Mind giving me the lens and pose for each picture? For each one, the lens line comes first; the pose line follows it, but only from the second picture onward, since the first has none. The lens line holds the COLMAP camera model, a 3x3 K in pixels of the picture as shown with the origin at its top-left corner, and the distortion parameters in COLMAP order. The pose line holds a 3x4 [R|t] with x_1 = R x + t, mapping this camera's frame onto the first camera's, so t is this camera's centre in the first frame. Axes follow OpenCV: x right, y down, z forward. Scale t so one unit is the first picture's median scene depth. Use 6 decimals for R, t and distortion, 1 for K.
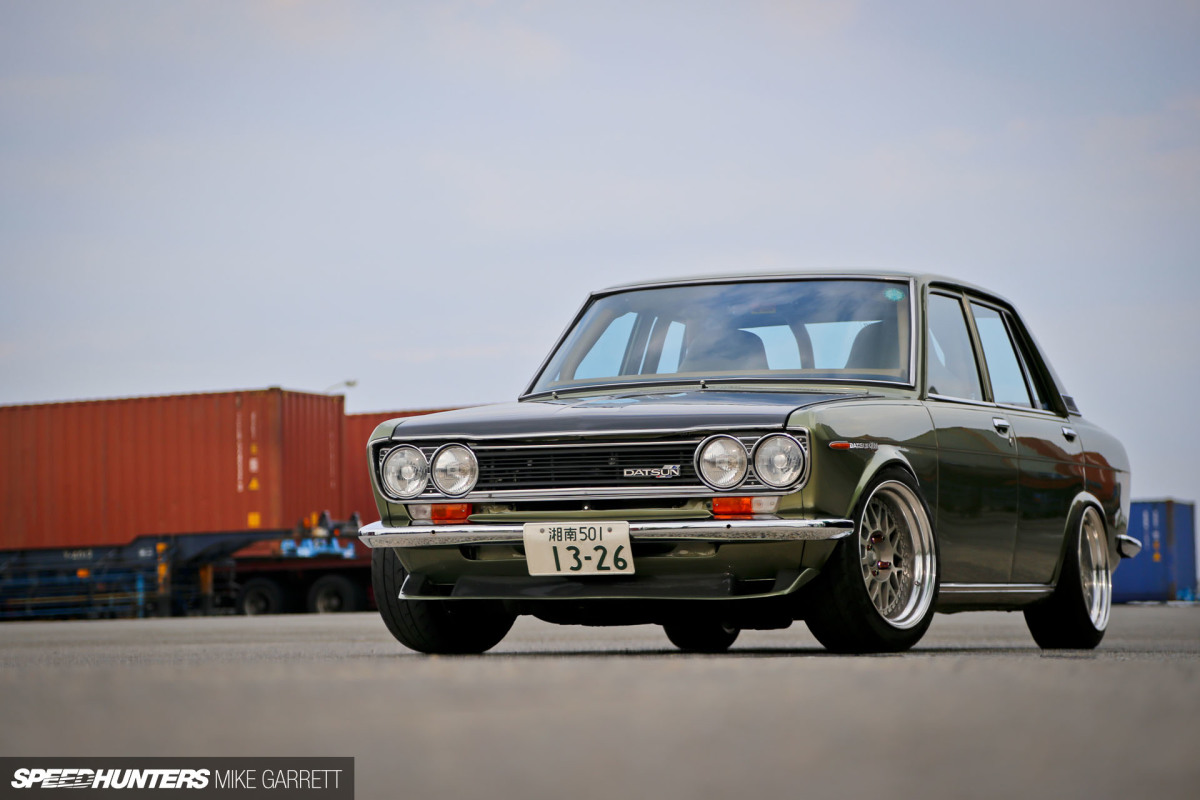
lens RADIAL K [[3450.5, 0, 593.6], [0, 3450.5, 397.9], [0, 0, 1]] dist [0.774073, 0.000000]
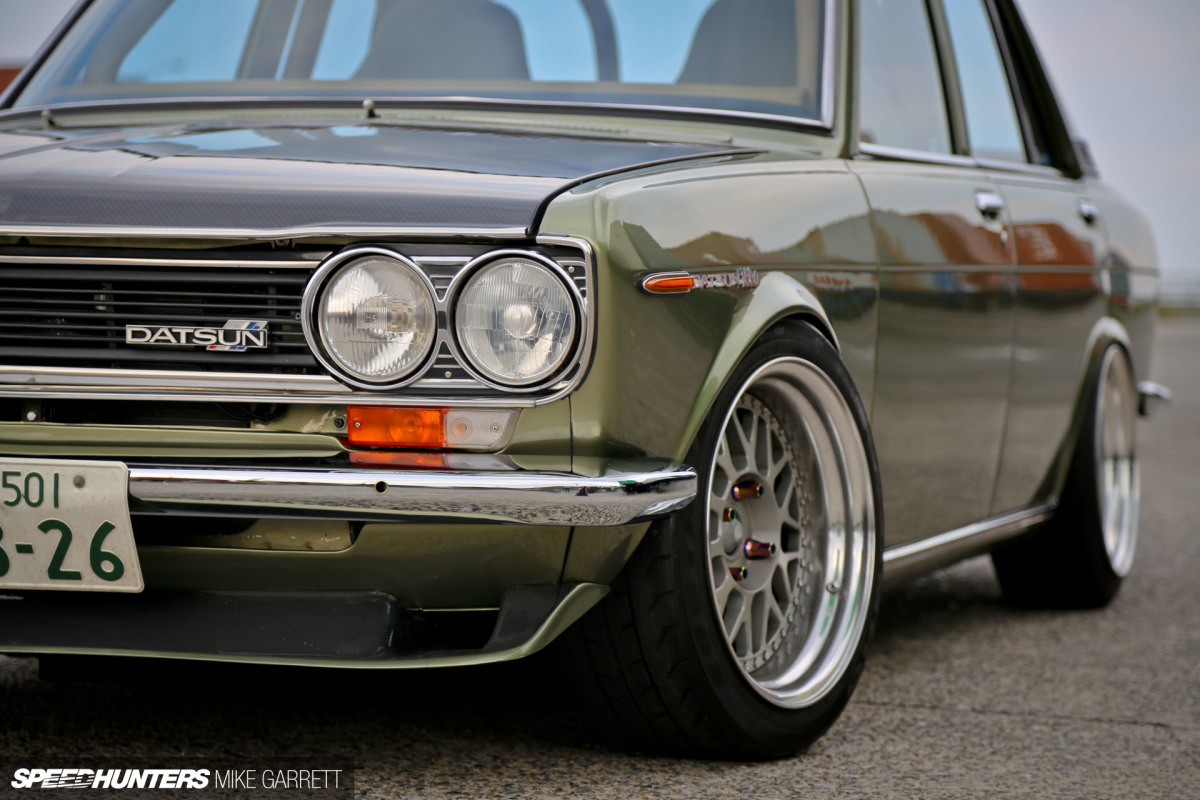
lens RADIAL K [[3342.3, 0, 599.9], [0, 3342.3, 394.5], [0, 0, 1]] dist [0.588968, 0.000000]
pose [[0.998009, 0.024915, 0.057947, 0.040522], [-0.030101, 0.995450, 0.090403, -0.008122], [-0.055431, -0.091967, 0.994218, 0.607228]]
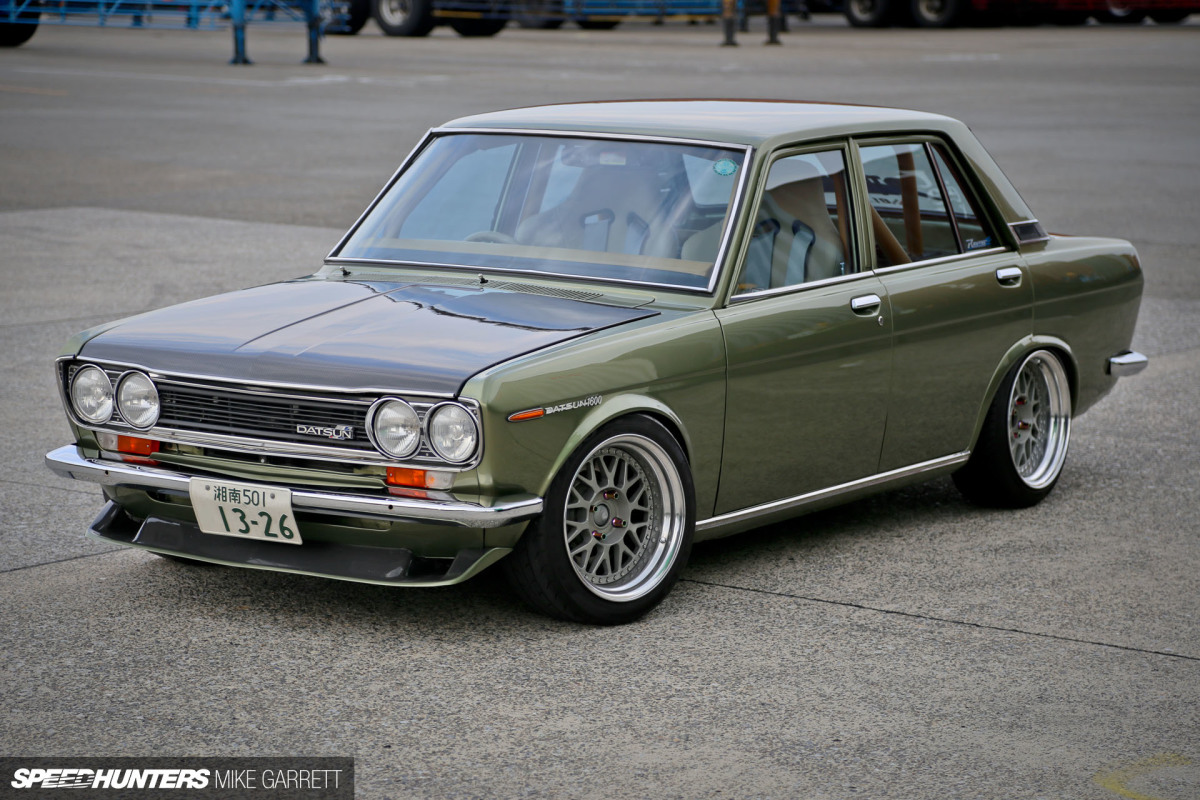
lens RADIAL K [[3450.5, 0, 601.9], [0, 3450.5, 401.9], [0, 0, 1]] dist [0.774073, 0.000000]
pose [[0.978557, 0.050349, -0.199726, 0.260795], [-0.010626, 0.980713, 0.195165, -0.158402], [0.205700, -0.188858, 0.960219, 0.163294]]
